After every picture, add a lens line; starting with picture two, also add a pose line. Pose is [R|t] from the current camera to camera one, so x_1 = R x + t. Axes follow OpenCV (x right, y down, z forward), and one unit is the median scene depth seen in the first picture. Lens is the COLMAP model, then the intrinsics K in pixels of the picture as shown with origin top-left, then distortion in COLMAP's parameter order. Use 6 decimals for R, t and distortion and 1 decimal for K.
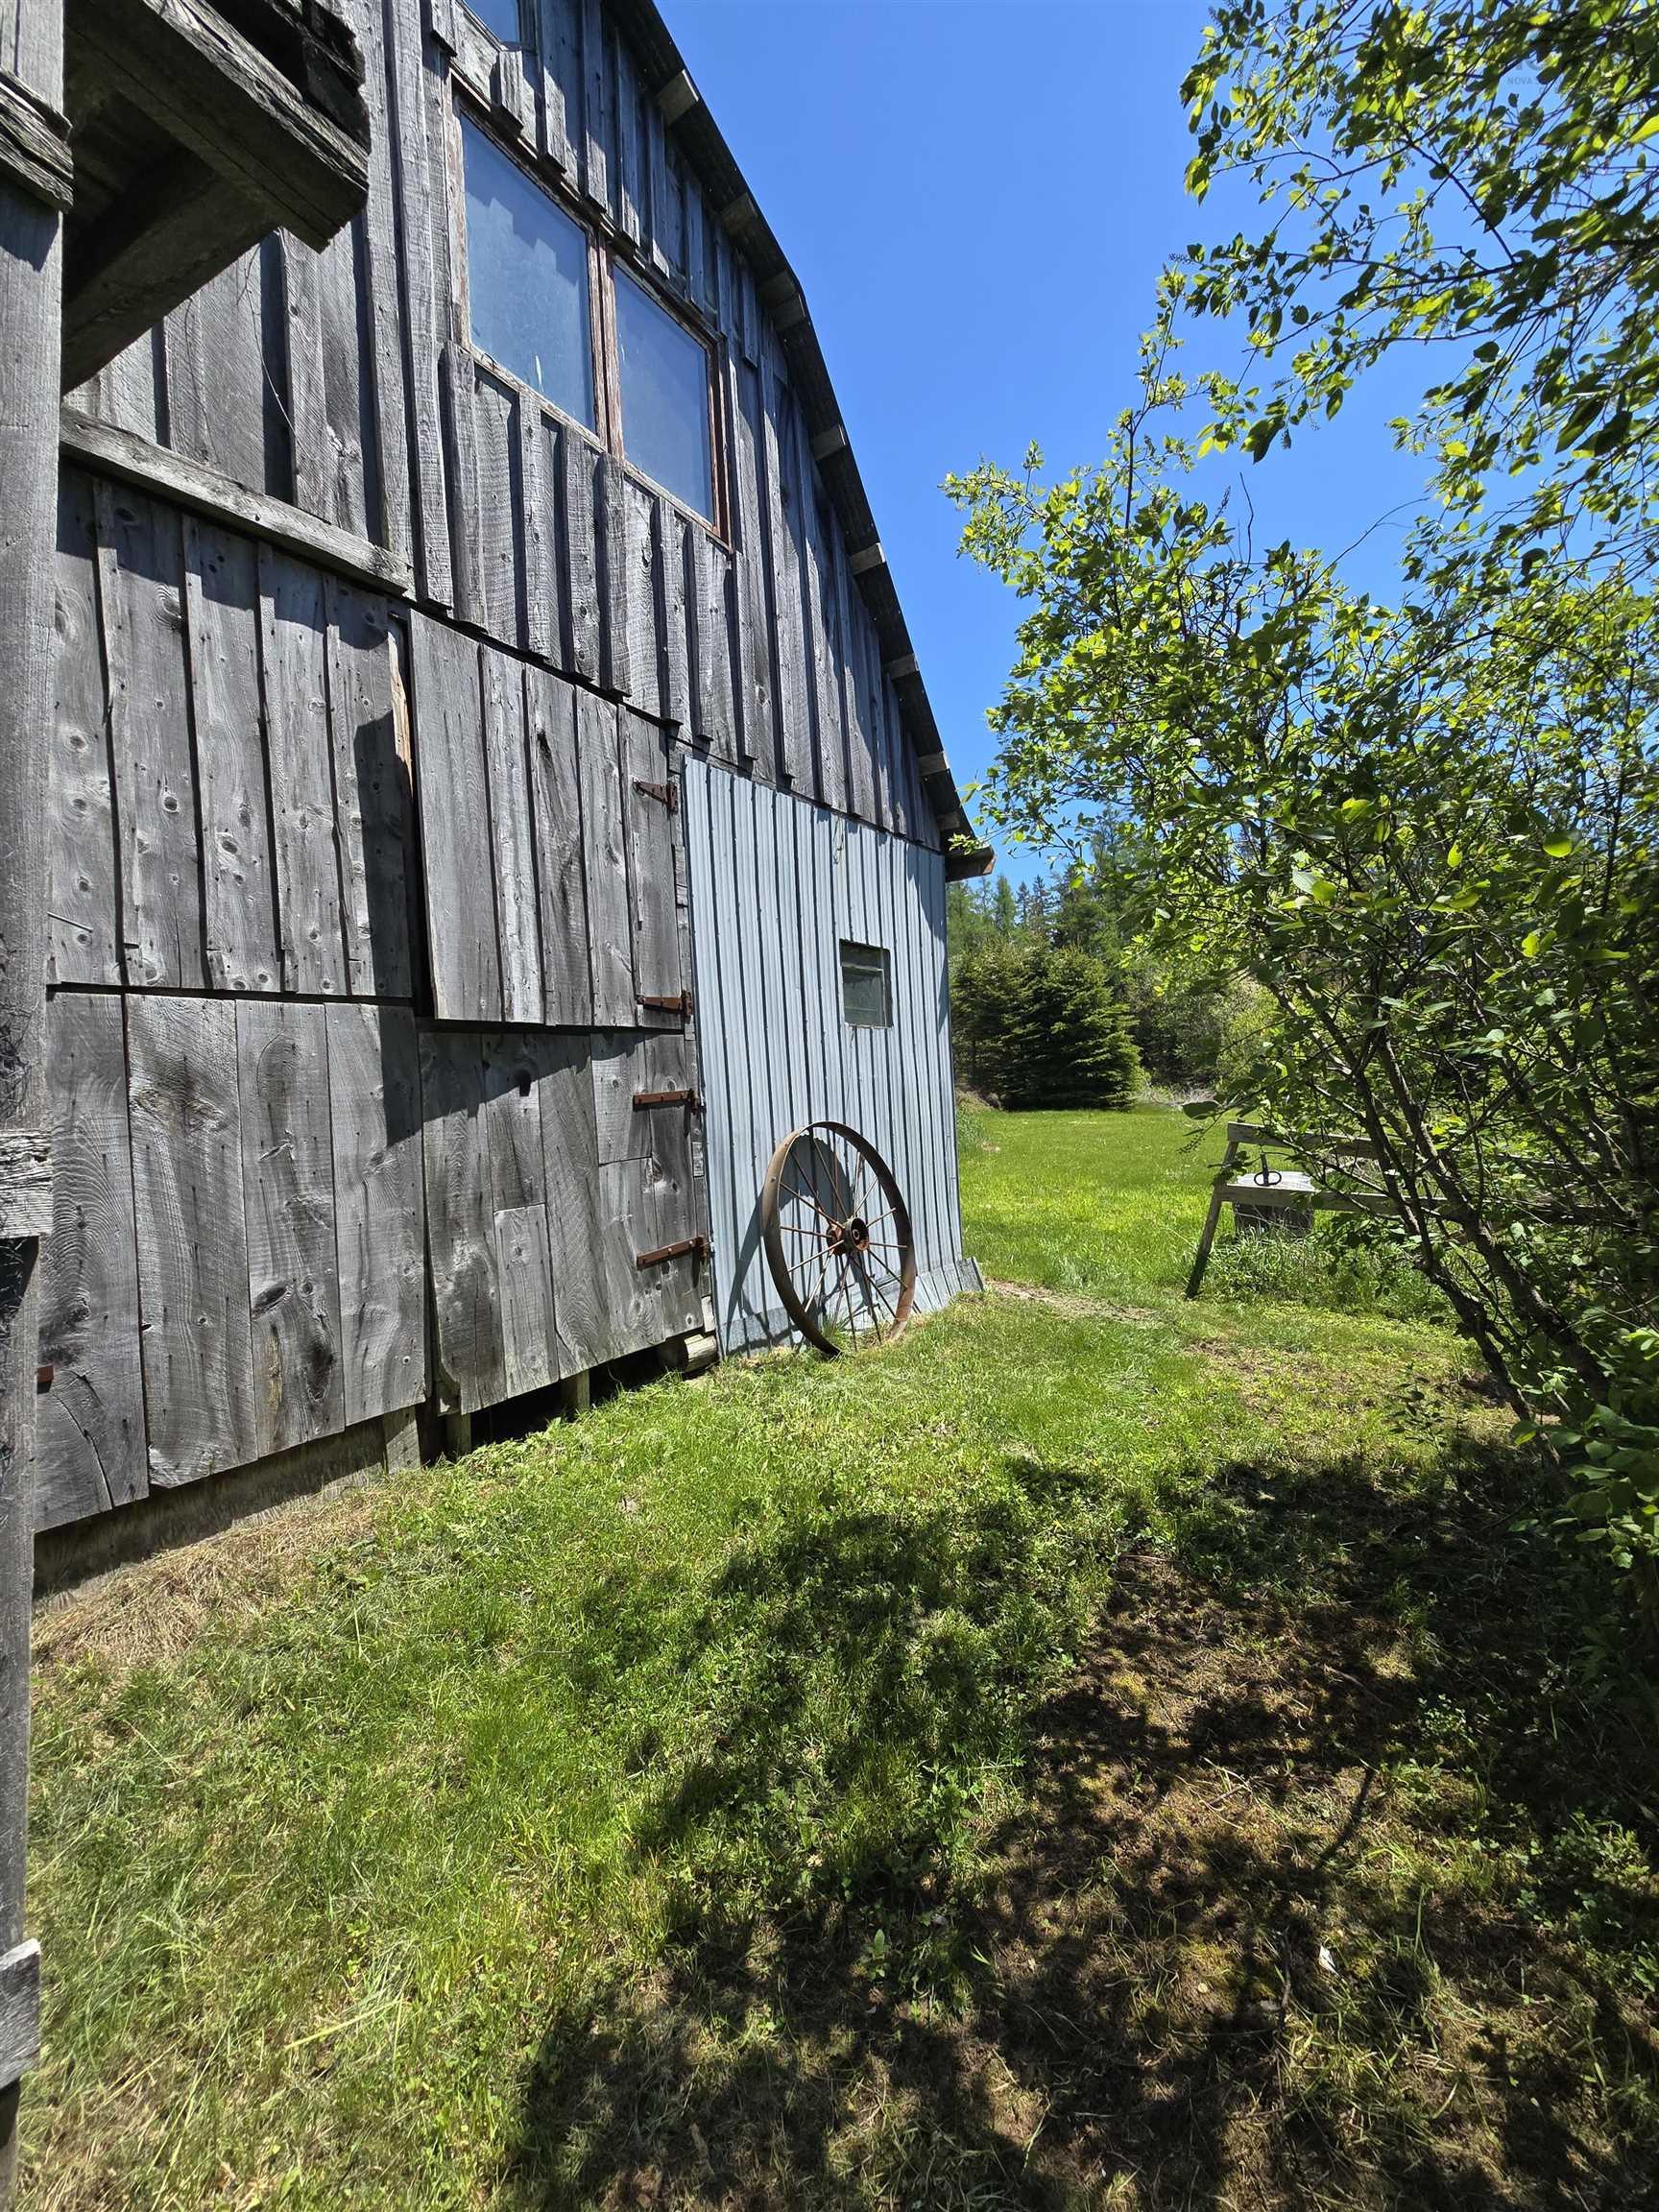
lens RADIAL K [[881.6, 0, 823.4], [0, 881.6, 1113.8], [0, 0, 1]] dist [-0.000342, 0.000287]
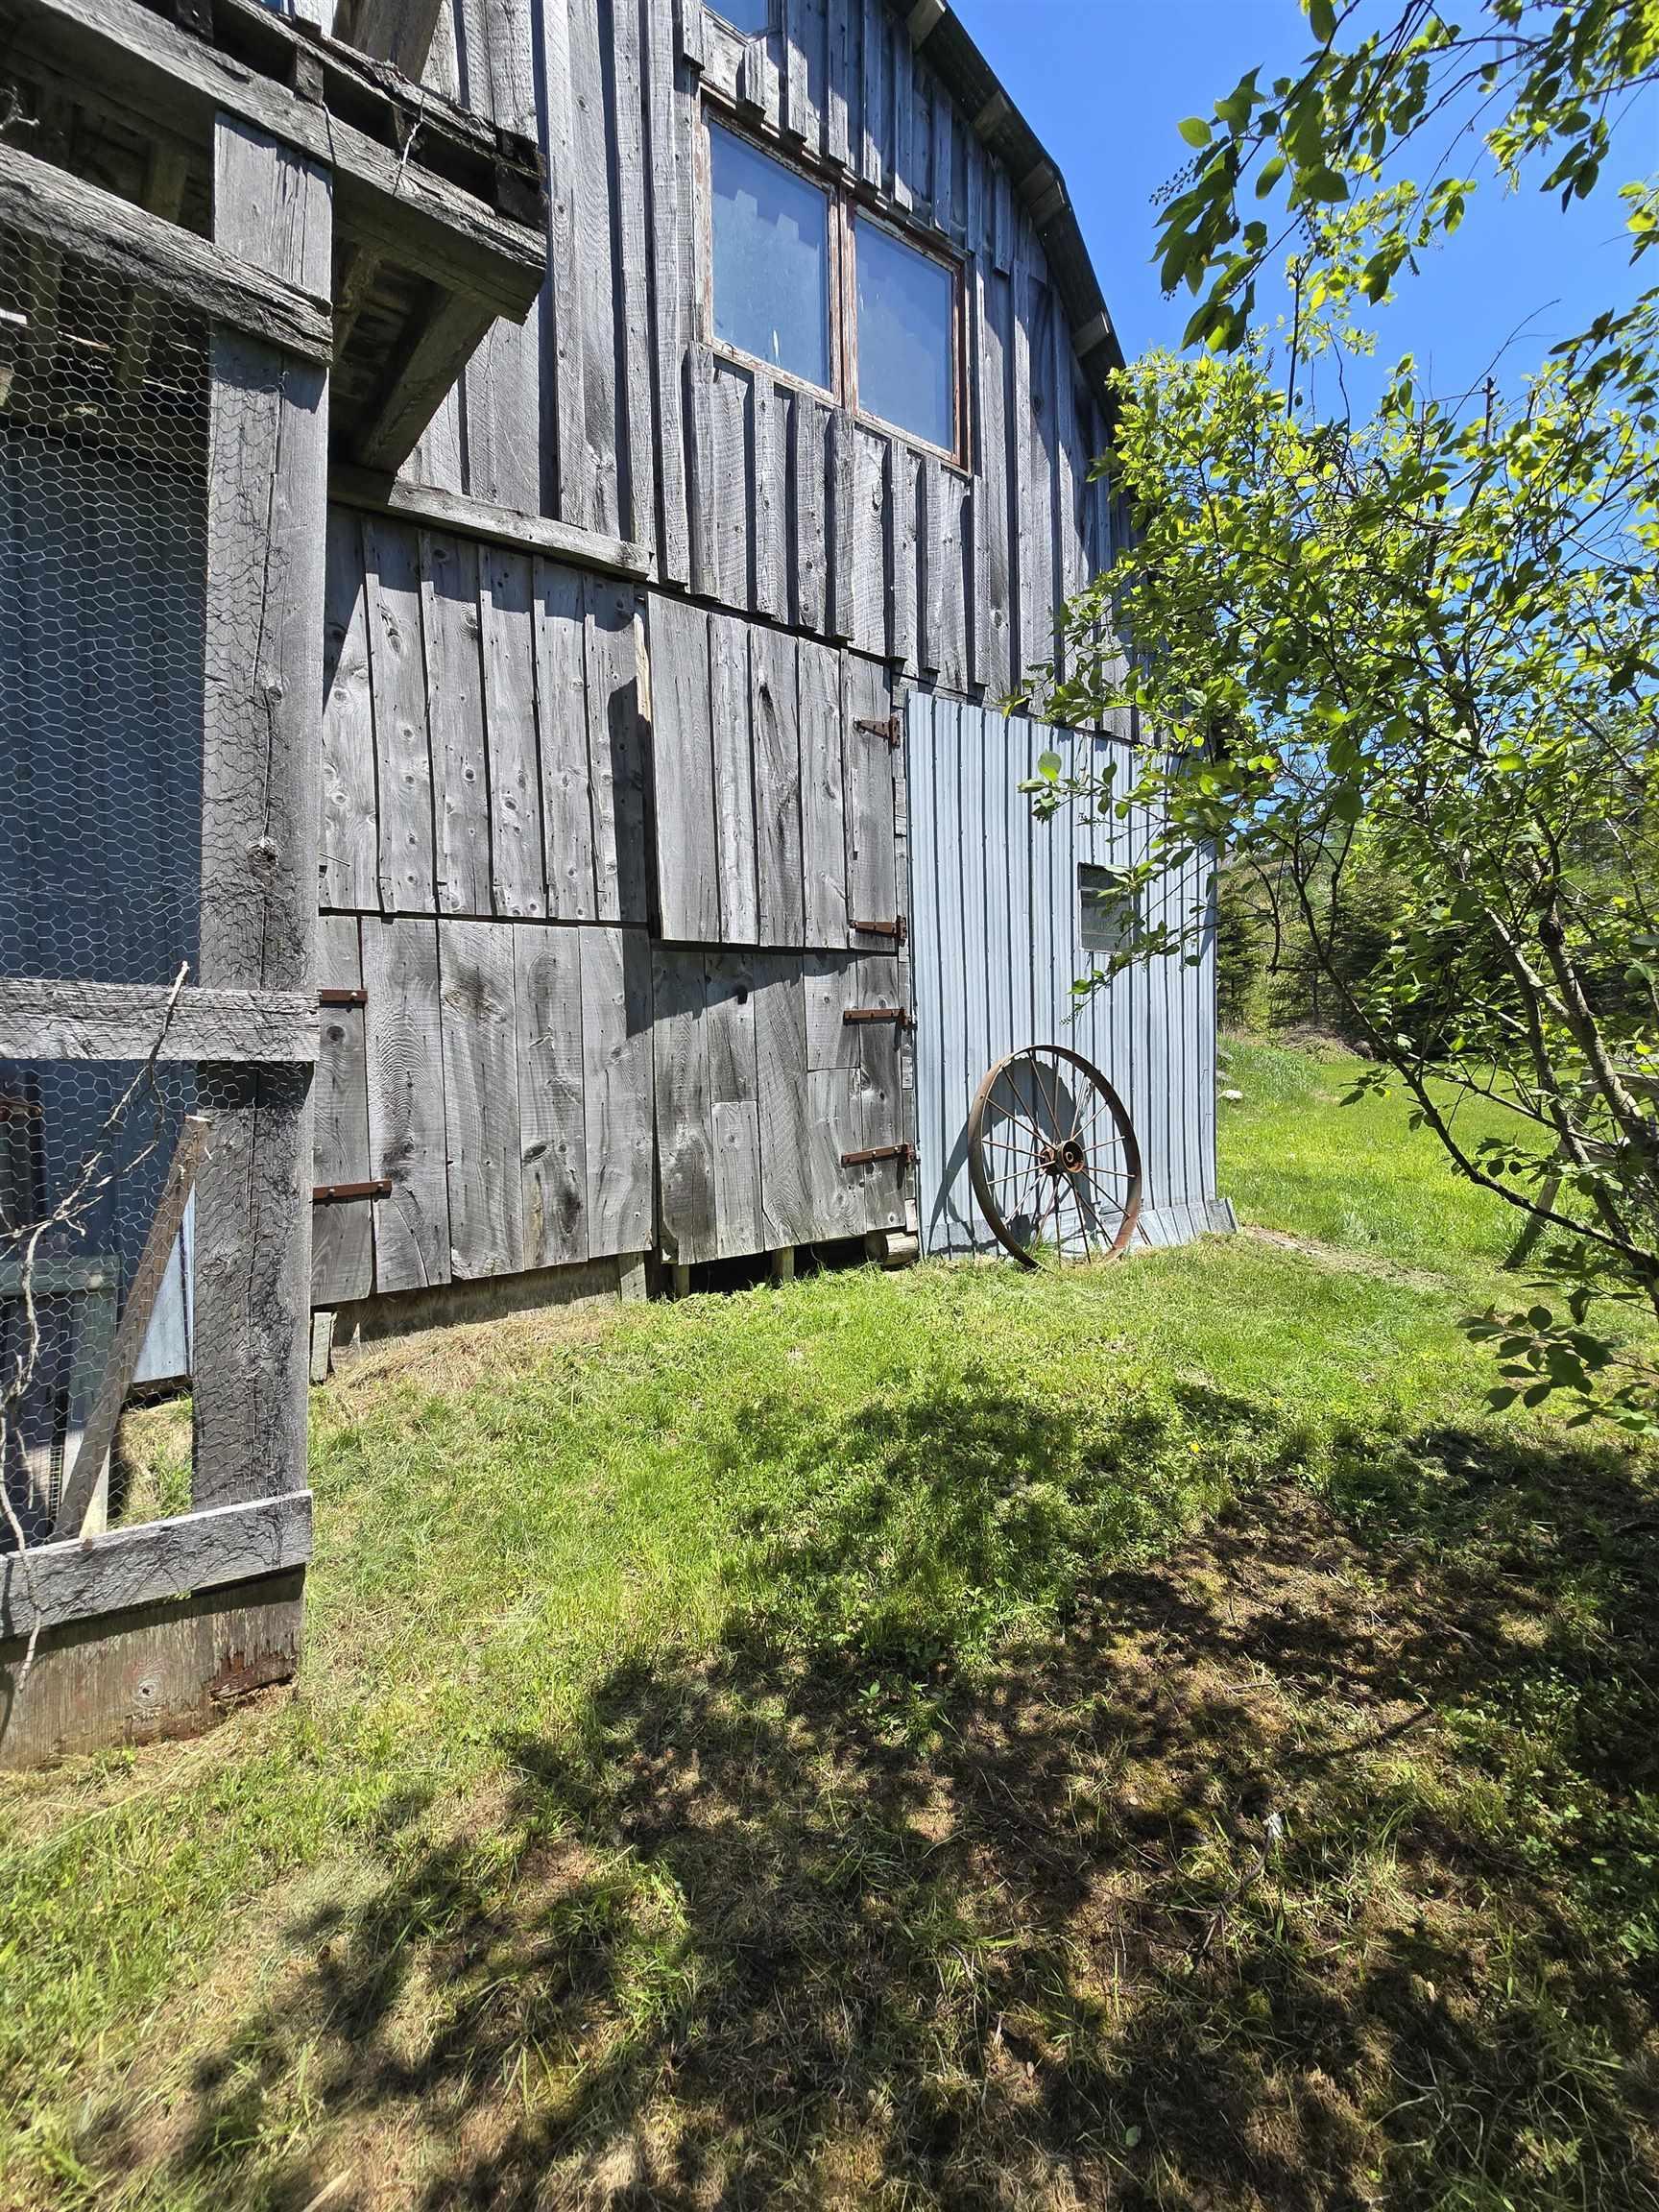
lens RADIAL K [[874.5, 0, 829.5], [0, 874.5, 1106.0], [0, 0, 1]] dist [0.007310, -0.002625]
pose [[0.937275, 0.053084, -0.344524, 0.187245], [-0.031879, 0.997248, 0.066931, 0.030701], [0.347129, -0.051750, 0.936389, -0.055537]]
